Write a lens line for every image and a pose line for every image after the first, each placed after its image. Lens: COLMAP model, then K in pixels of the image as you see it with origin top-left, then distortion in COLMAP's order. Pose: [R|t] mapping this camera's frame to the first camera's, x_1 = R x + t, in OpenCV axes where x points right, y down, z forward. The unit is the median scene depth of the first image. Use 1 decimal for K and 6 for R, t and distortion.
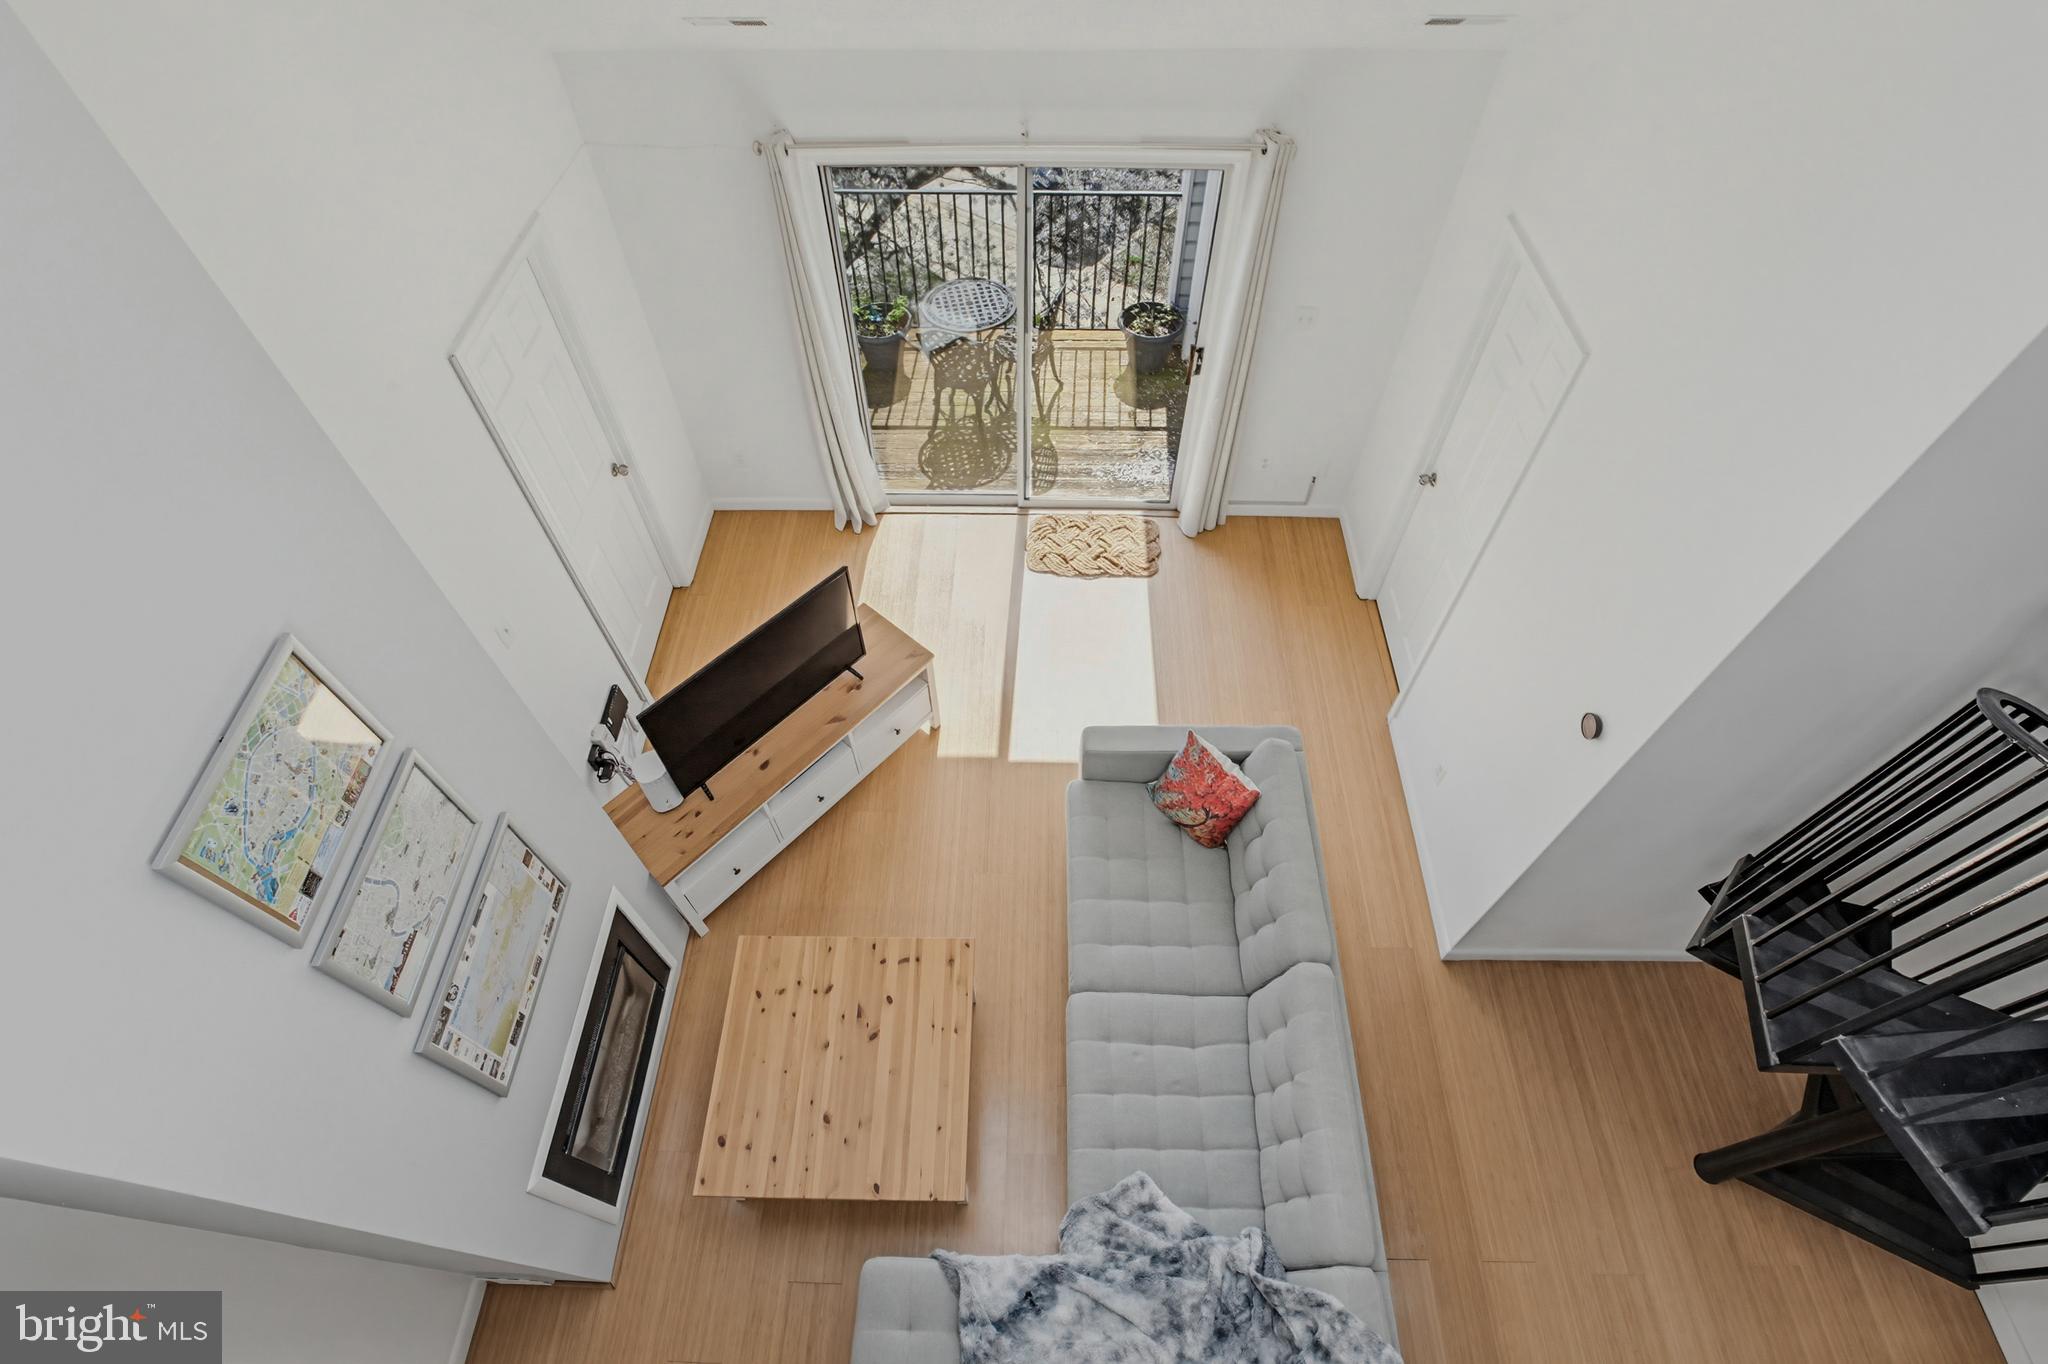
lens RADIAL K [[960.1, 0, 1045.8], [0, 960.1, 702.5], [0, 0, 1]] dist [-0.034843, 0.003189]
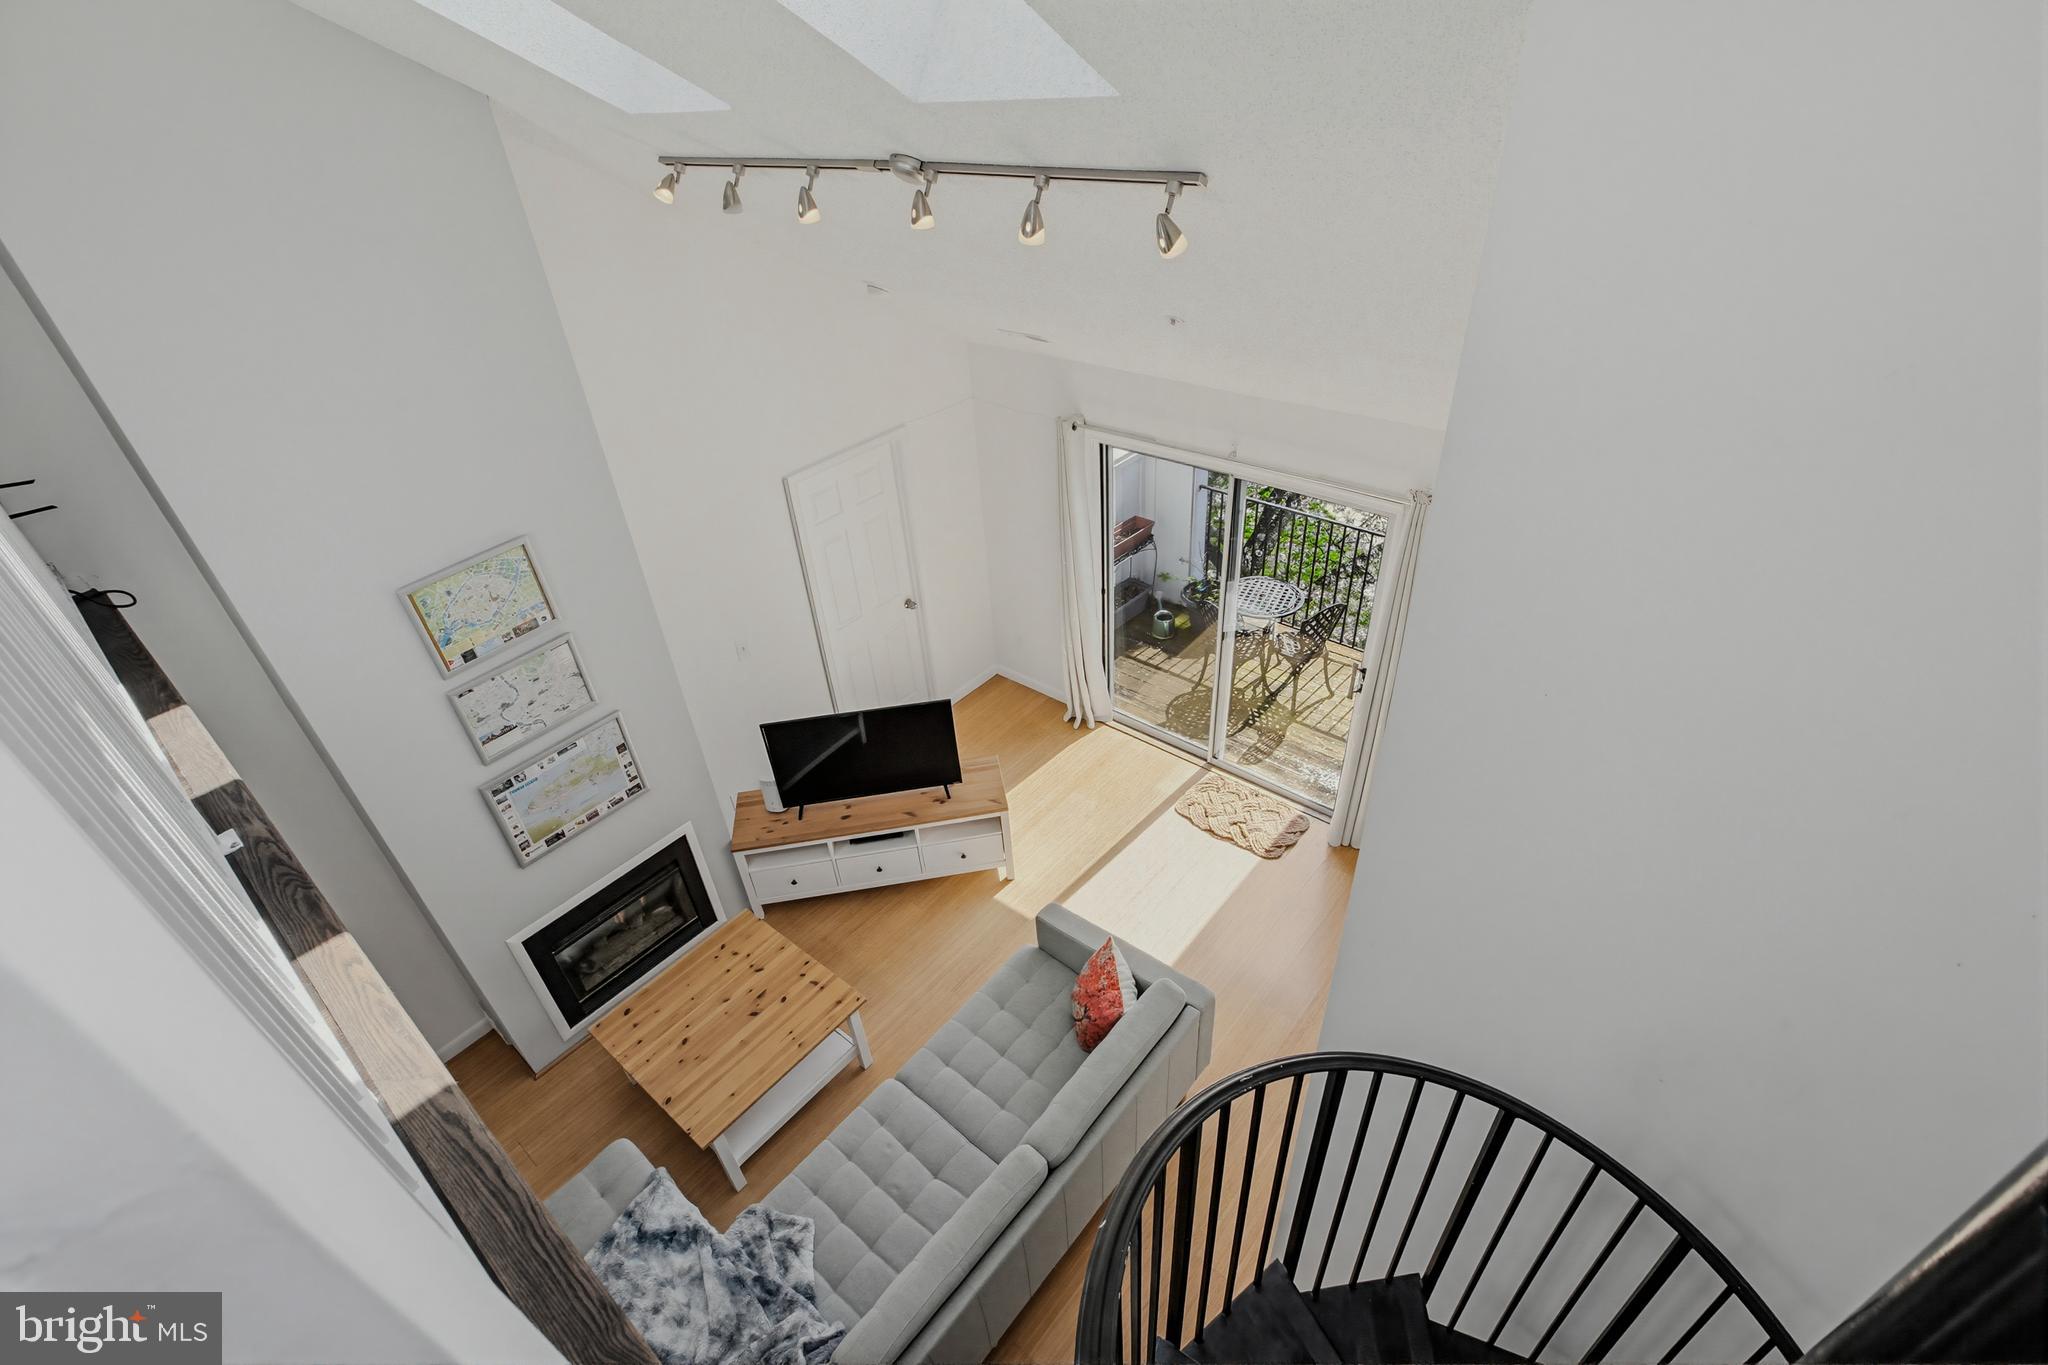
lens RADIAL K [[960.1, 0, 1042.0], [0, 960.1, 727.3], [0, 0, 1]] dist [-0.034843, 0.003189]
pose [[0.772379, 0.348137, -0.531254, 0.642733], [-0.485191, 0.863166, -0.139766, 0.014881], [0.409903, 0.365712, 0.835604, -0.032748]]
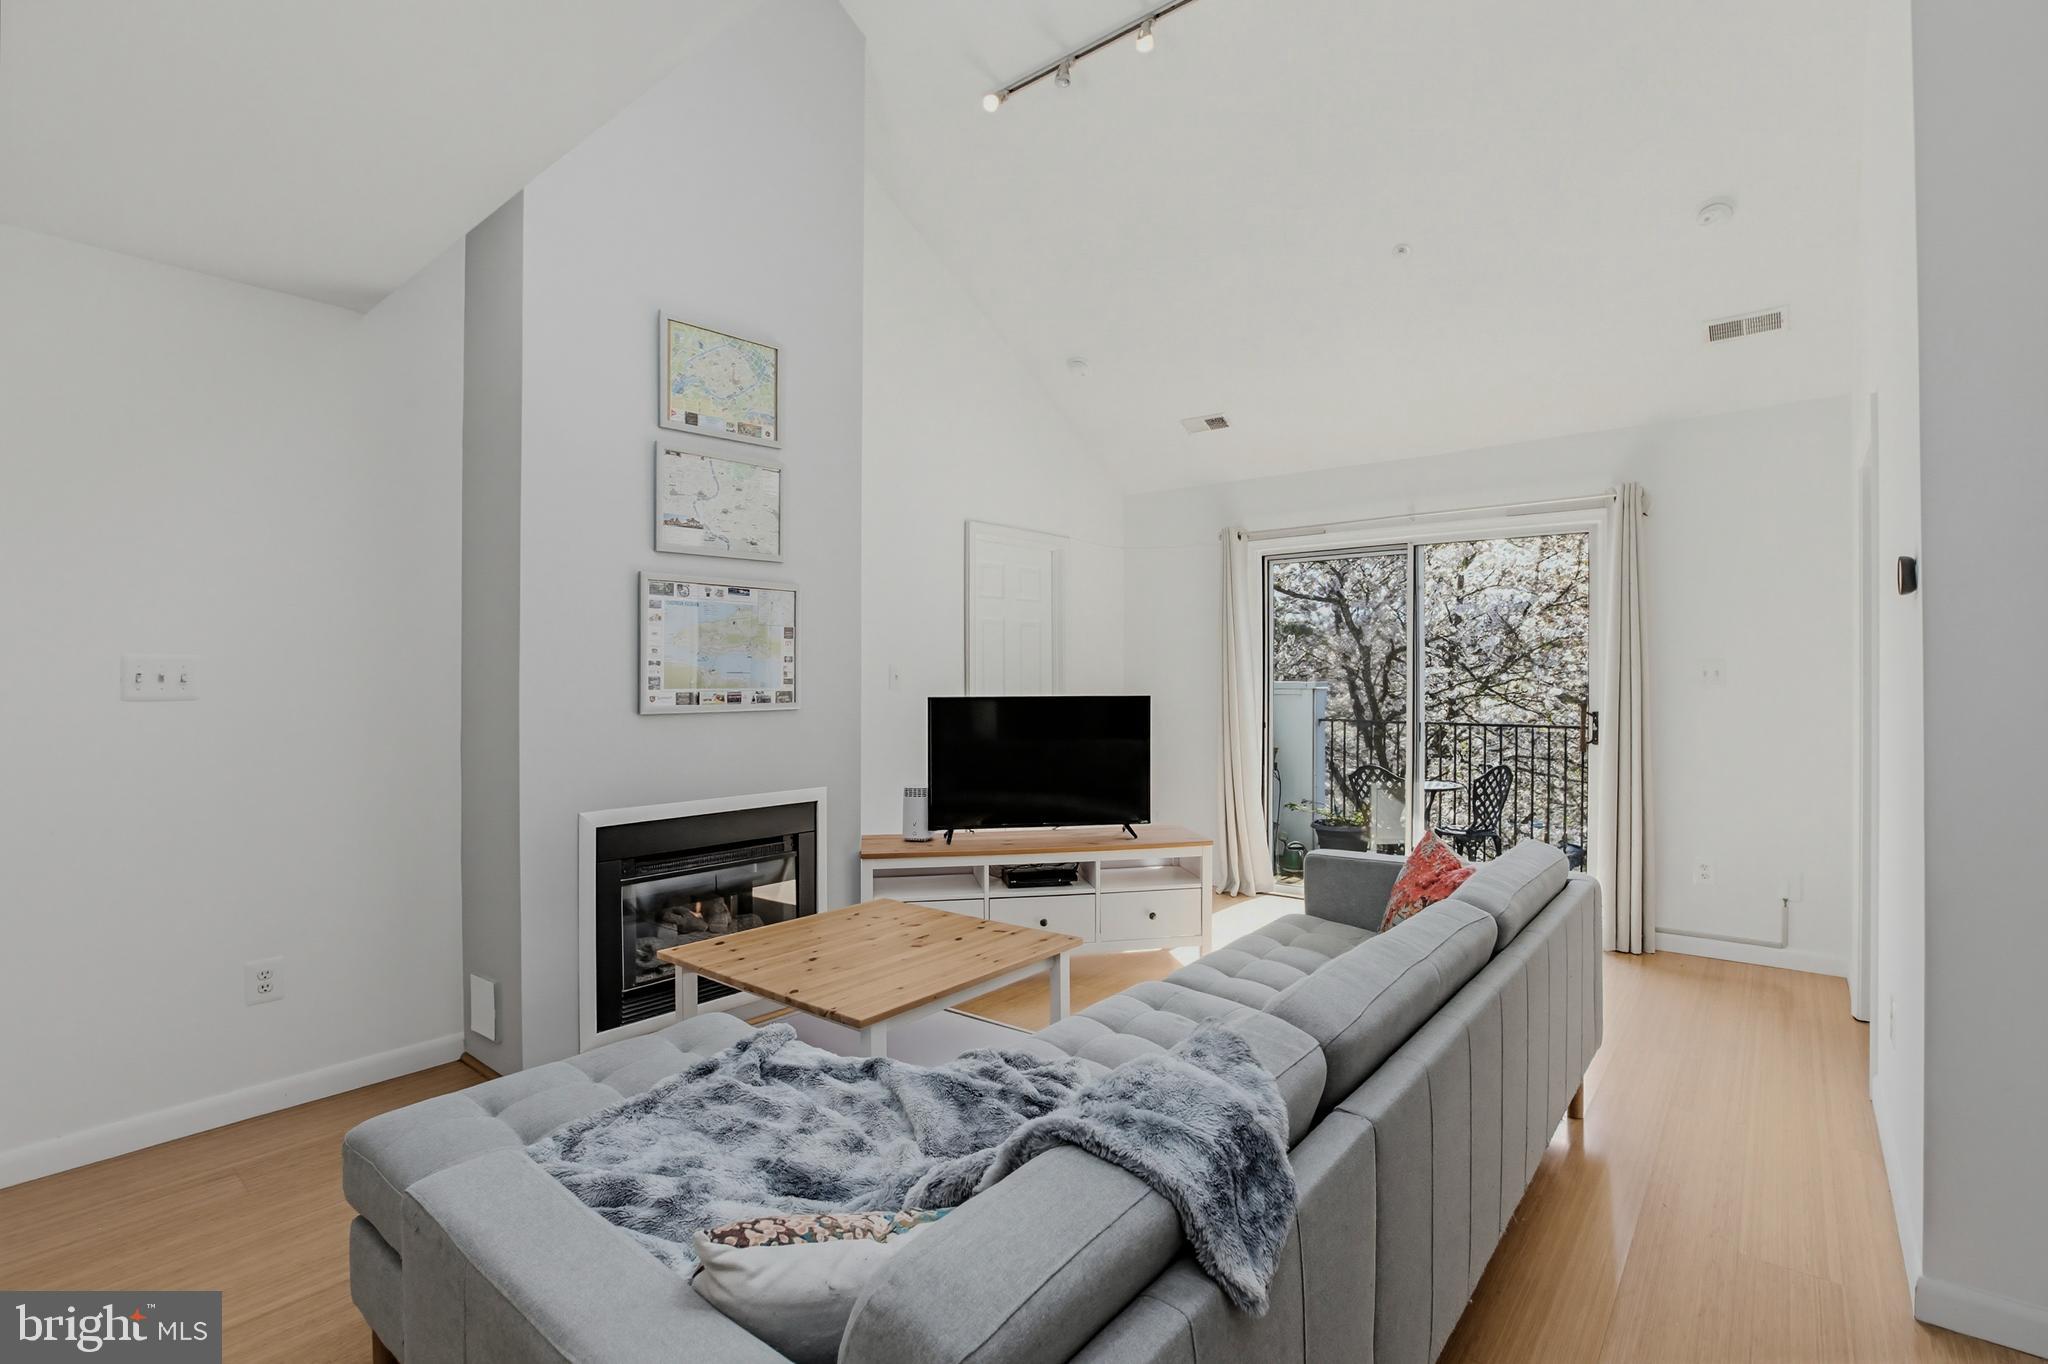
lens RADIAL K [[960.1, 0, 1058.1], [0, 960.1, 682.7], [0, 0, 1]] dist [-0.034843, 0.003189]
pose [[0.799629, -0.010982, -0.600394, 0.418057], [-0.486953, 0.573202, -0.659027, 0.702406], [0.351385, 0.819340, 0.453001, 0.471606]]
